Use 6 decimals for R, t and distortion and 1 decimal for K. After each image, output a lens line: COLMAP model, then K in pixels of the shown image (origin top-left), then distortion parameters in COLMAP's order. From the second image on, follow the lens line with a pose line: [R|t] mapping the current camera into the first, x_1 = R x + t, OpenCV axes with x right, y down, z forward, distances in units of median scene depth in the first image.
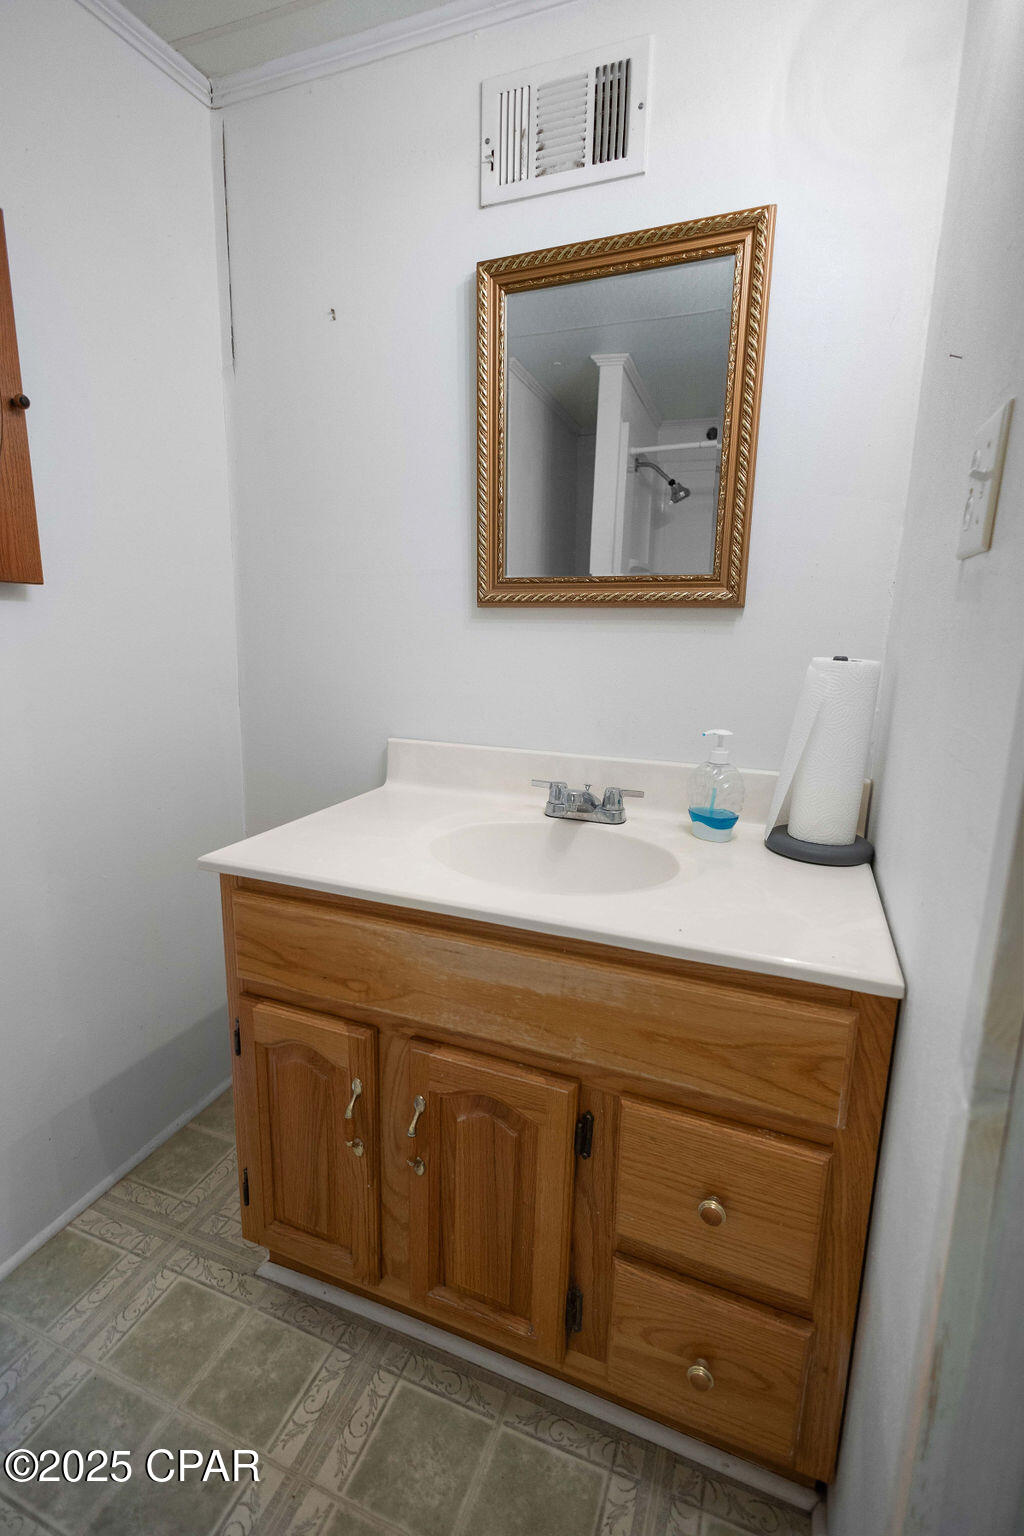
lens RADIAL K [[713.5, 0, 521.5], [0, 713.5, 775.8], [0, 0, 1]] dist [0.015675, -0.006071]
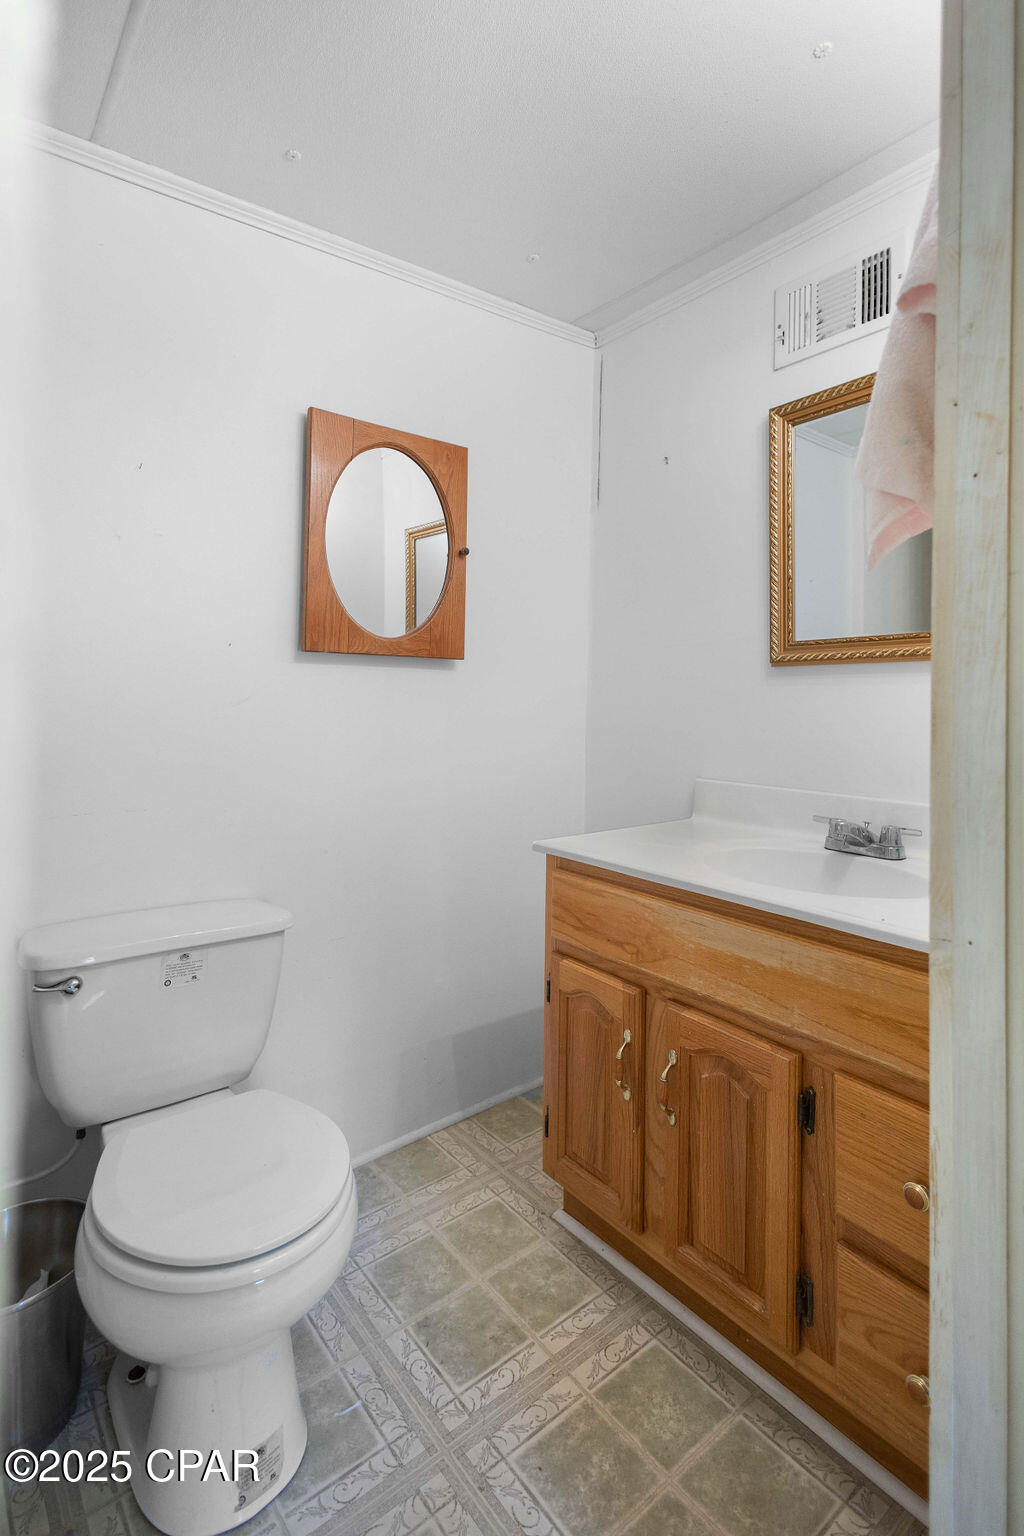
lens RADIAL K [[728.7, 0, 510.7], [0, 728.7, 693.1], [0, 0, 1]] dist [0.012656, -0.000802]
pose [[0.867402, -0.014963, -0.497382, 0.227153], [-0.094904, 0.976226, -0.194875, 0.111959], [0.488474, 0.216238, 0.845361, -0.296189]]
